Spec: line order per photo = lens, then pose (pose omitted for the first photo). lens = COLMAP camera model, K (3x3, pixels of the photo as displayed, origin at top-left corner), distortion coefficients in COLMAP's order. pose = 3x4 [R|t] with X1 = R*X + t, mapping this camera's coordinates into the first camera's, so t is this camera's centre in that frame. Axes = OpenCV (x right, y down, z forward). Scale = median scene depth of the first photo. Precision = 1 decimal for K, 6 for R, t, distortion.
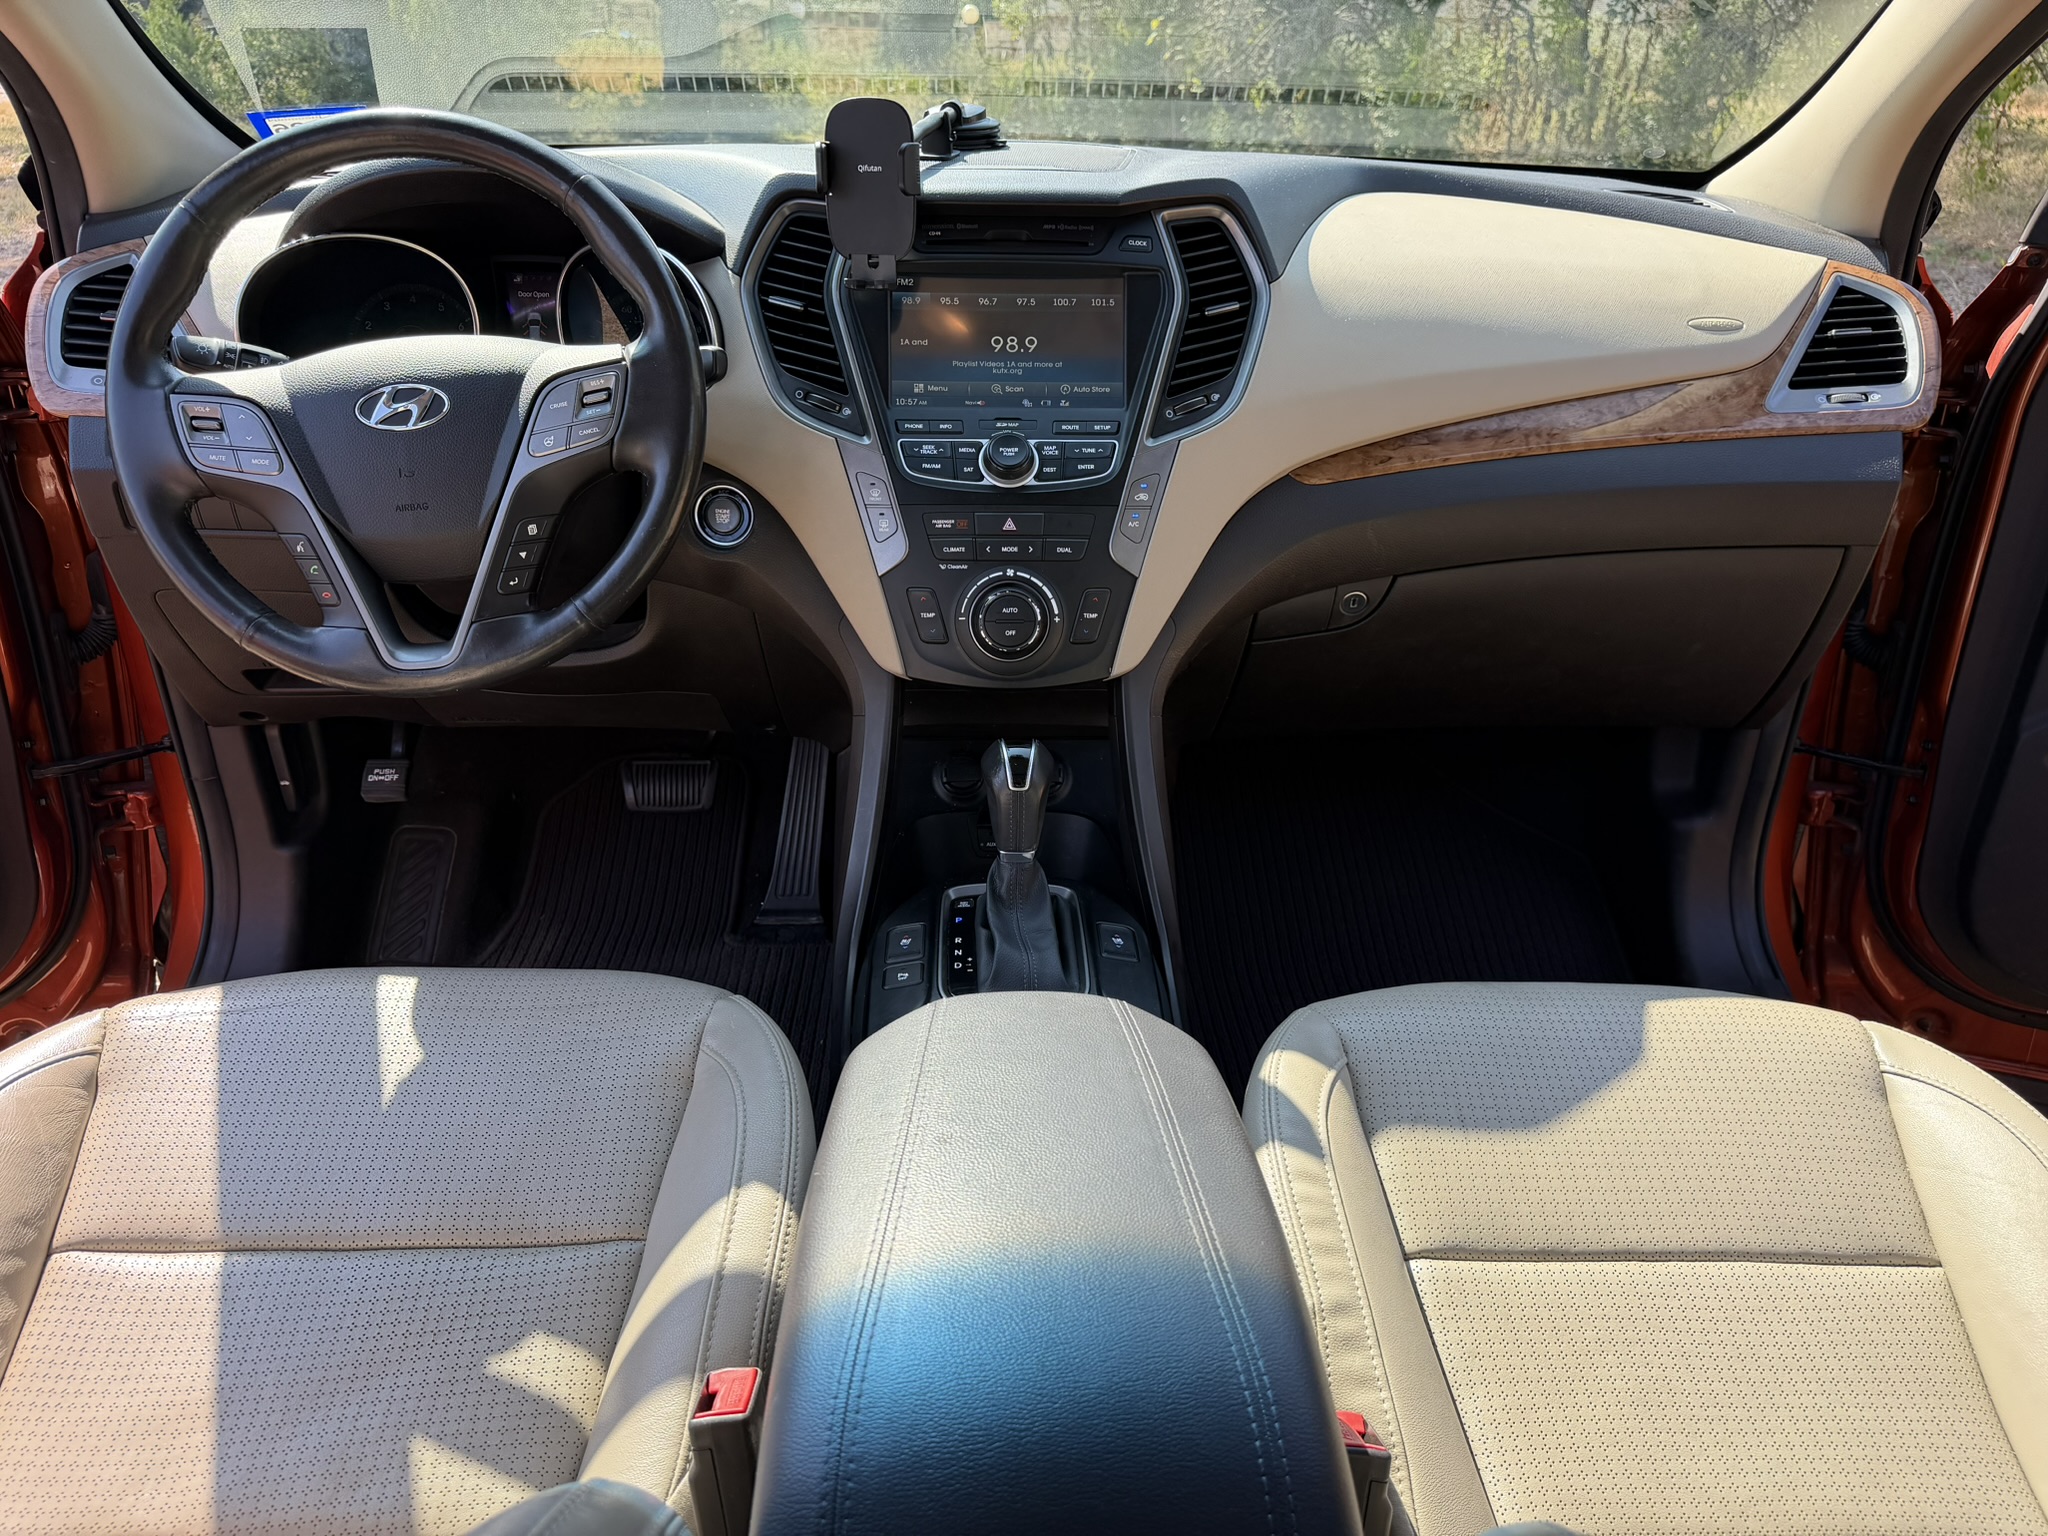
lens RADIAL K [[1451.7, 0, 1029.4], [0, 1451.7, 764.7], [0, 0, 1]] dist [0.013138, -0.017652]
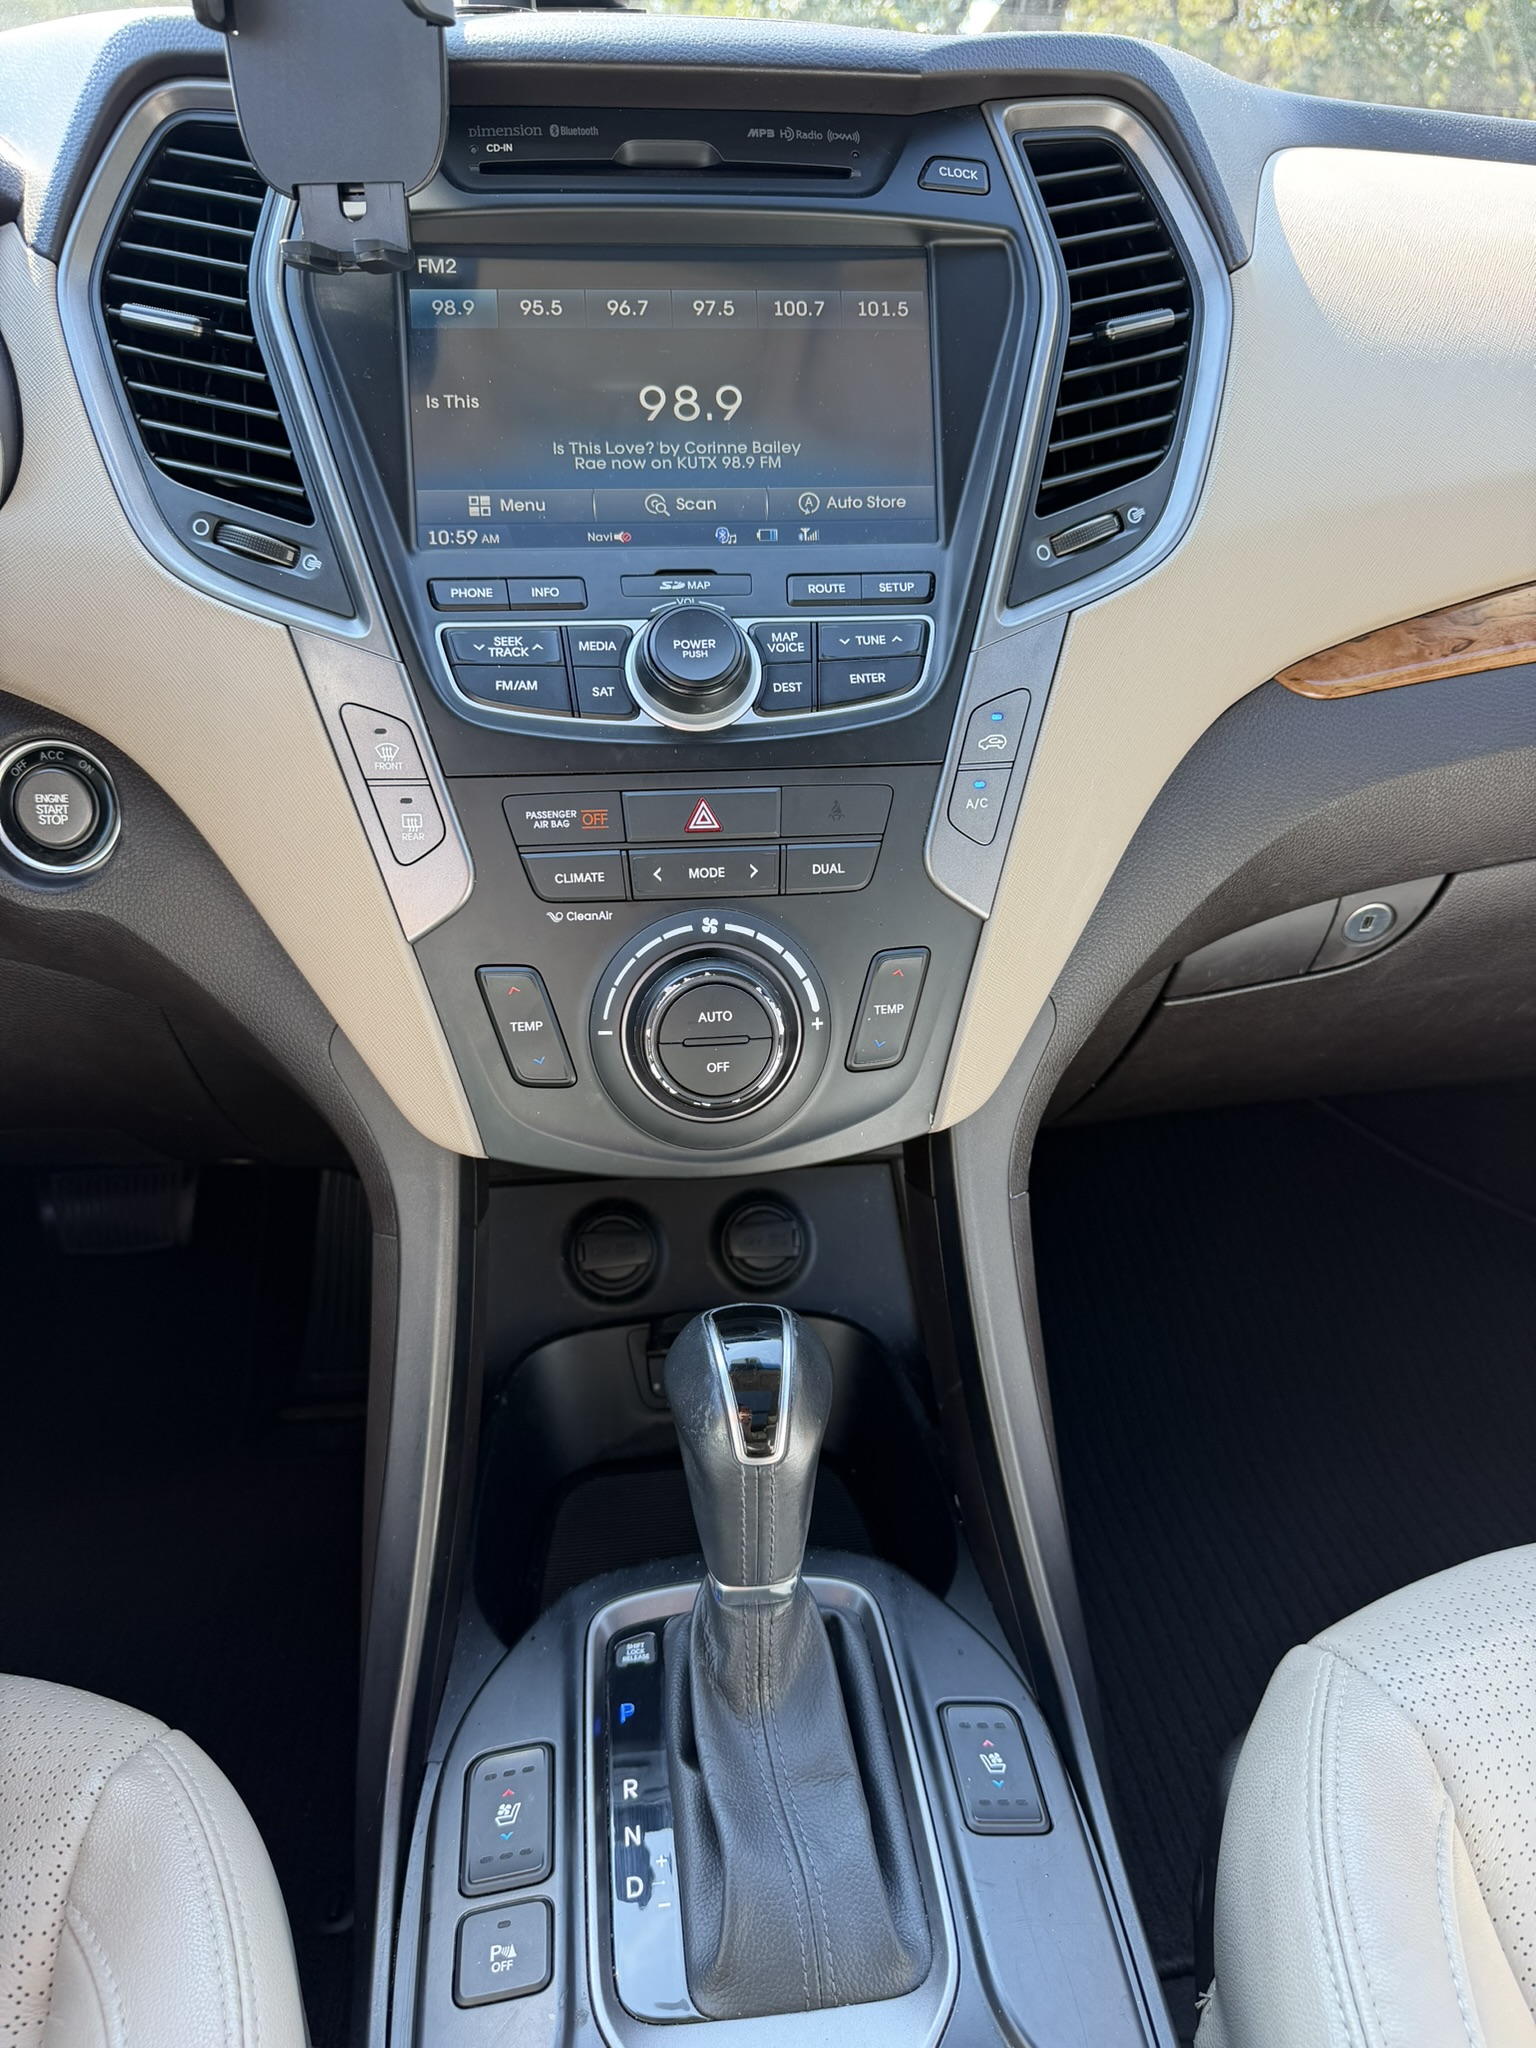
lens RADIAL K [[1463.5, 0, 768.0], [0, 1463.5, 1024.0], [0, 0, 1]] dist [0.084445, -0.220036]
pose [[0.996168, -0.044523, 0.075278, -0.029977], [0.041007, 0.998023, 0.047621, -0.121478], [-0.077250, -0.044351, 0.996025, 0.546833]]
